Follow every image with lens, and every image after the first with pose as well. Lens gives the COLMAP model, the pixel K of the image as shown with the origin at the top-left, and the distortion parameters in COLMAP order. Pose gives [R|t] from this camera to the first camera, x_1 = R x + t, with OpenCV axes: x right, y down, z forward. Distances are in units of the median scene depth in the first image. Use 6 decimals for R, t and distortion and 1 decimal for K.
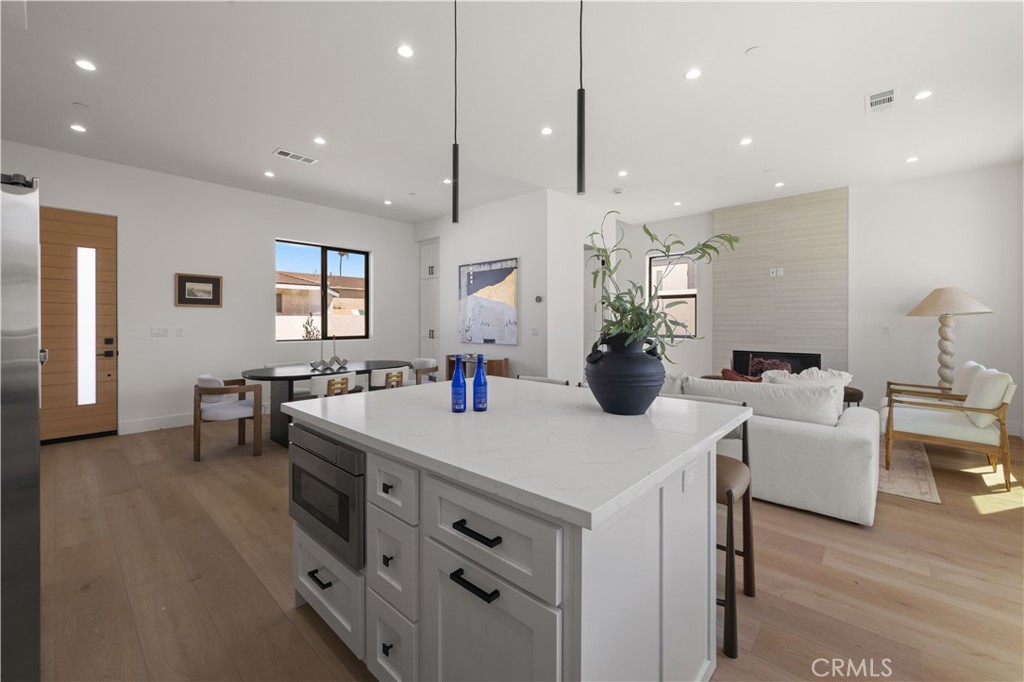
lens RADIAL K [[414.0, 0, 518.0], [0, 414.0, 320.7], [0, 0, 1]] dist [-0.000907, -0.000132]
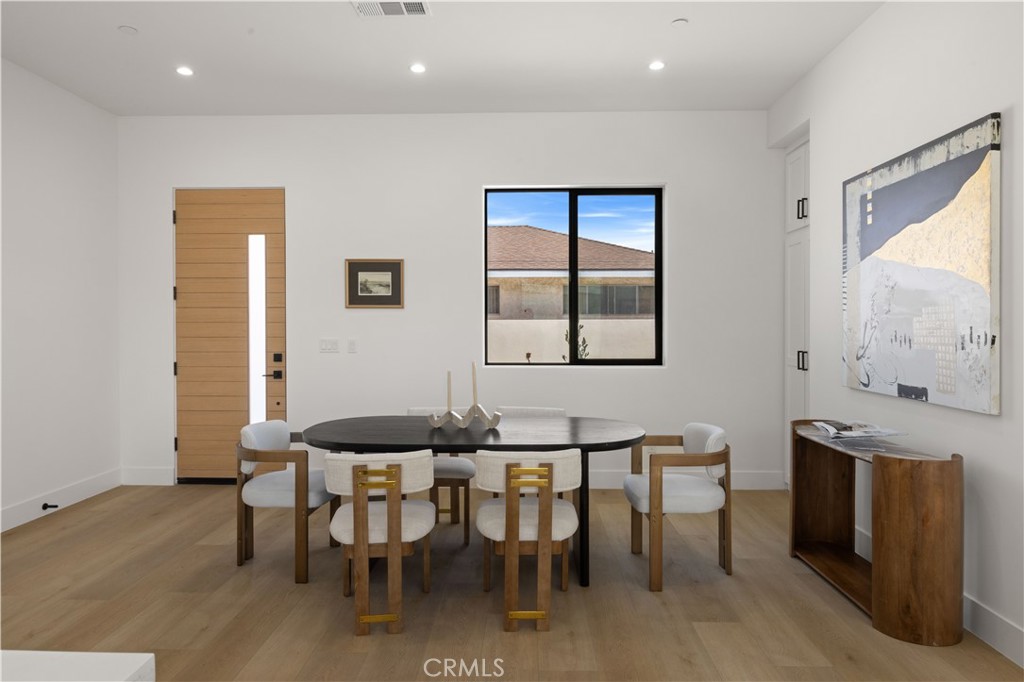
lens RADIAL K [[630.3, 0, 510.1], [0, 630.3, 336.6], [0, 0, 1]] dist [-0.002732, -0.002064]
pose [[0.642381, 0.011456, -0.766300, 0.114130], [0.003570, 0.999833, 0.017940, -0.005552], [0.766377, -0.014260, 0.642233, 0.458266]]
